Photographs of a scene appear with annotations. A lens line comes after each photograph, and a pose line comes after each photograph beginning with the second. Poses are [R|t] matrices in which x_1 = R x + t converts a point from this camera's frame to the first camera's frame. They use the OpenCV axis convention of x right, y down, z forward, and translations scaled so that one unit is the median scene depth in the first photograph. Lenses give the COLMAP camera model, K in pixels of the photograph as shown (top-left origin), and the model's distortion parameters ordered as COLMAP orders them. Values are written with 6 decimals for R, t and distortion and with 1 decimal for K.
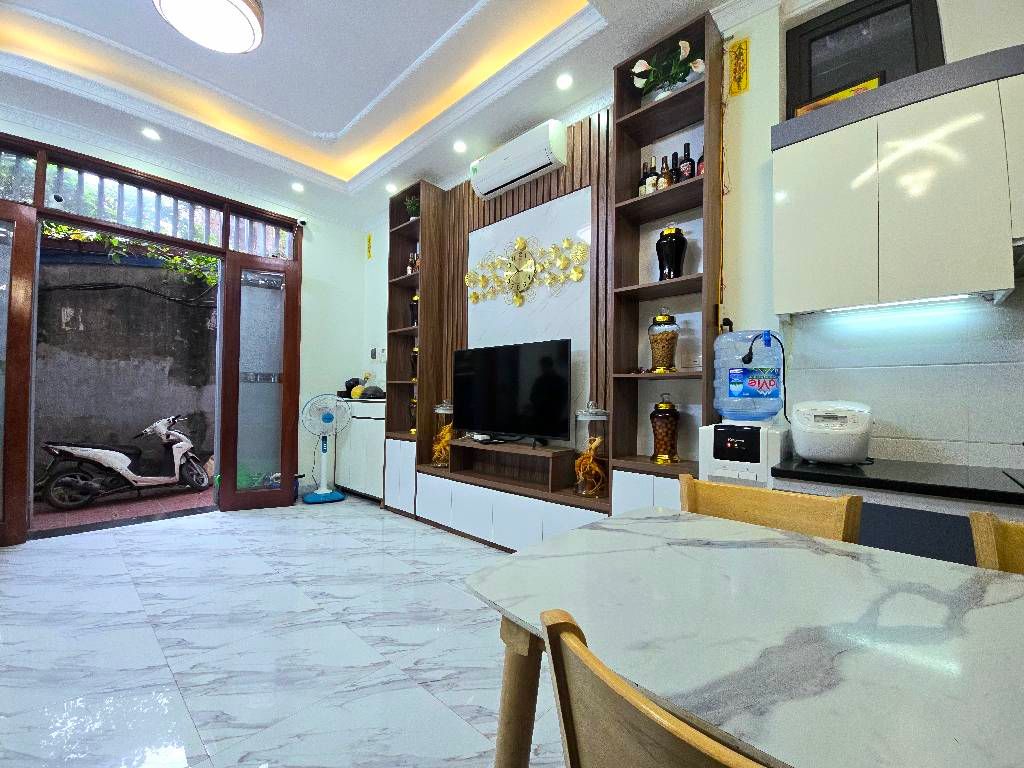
lens RADIAL K [[420.7, 0, 503.9], [0, 420.7, 396.7], [0, 0, 1]] dist [0.046728, -0.018664]
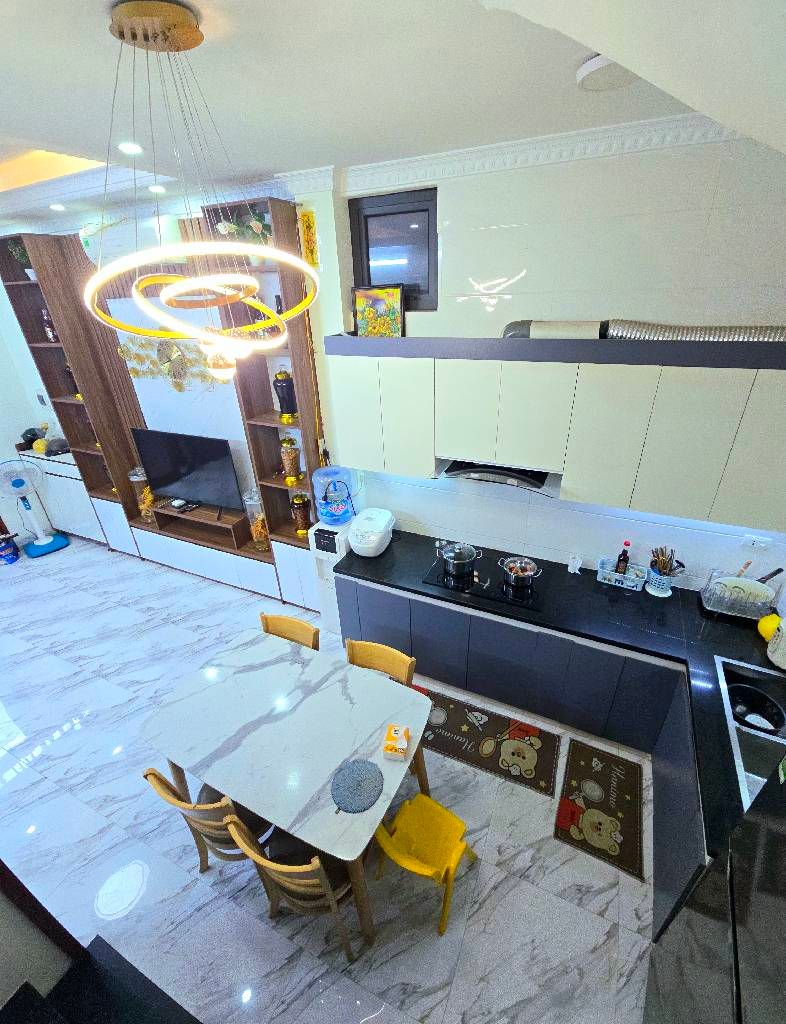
lens RADIAL K [[432.8, 0, 393.0], [0, 432.8, 512.0], [0, 0, 1]] dist [0.017815, 0.000160]
pose [[0.950602, -0.184991, 0.249265, 0.342285], [0.046692, 0.879097, 0.474351, -0.696983], [-0.306879, -0.439280, 0.844309, -0.422523]]
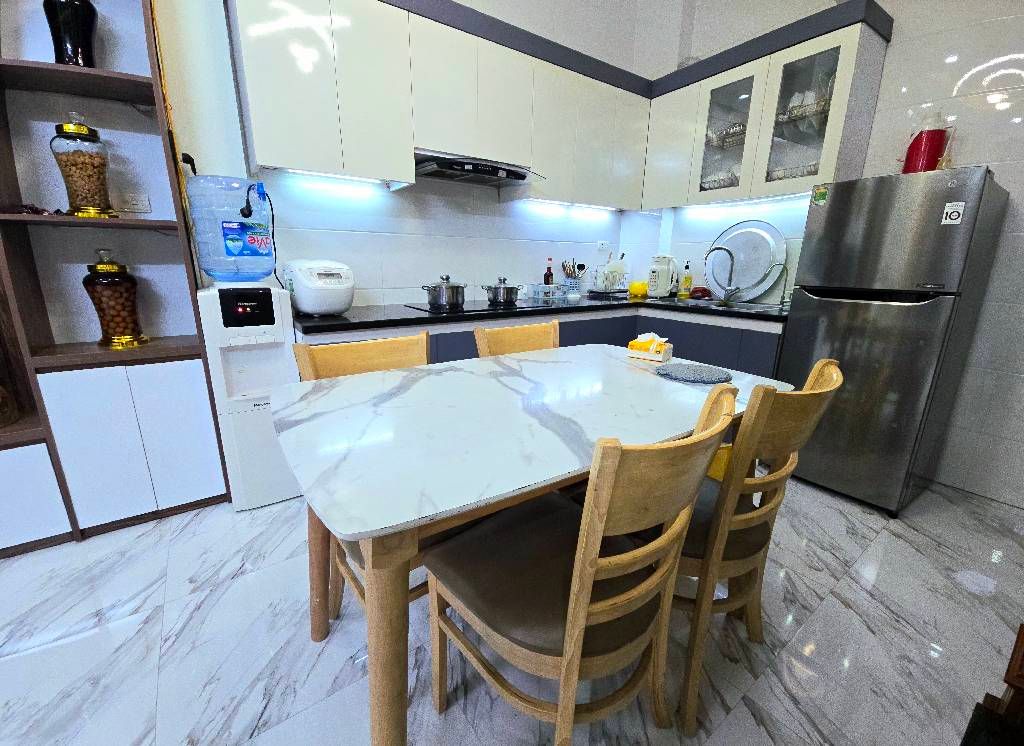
lens RADIAL K [[425.4, 0, 512.0], [0, 425.4, 373.0], [0, 0, 1]] dist [0.033153, -0.017081]
pose [[0.215006, -0.254454, 0.942881, -0.217611], [-0.008431, 0.964941, 0.262330, -0.002878], [-0.976576, -0.064352, 0.205323, 0.201776]]
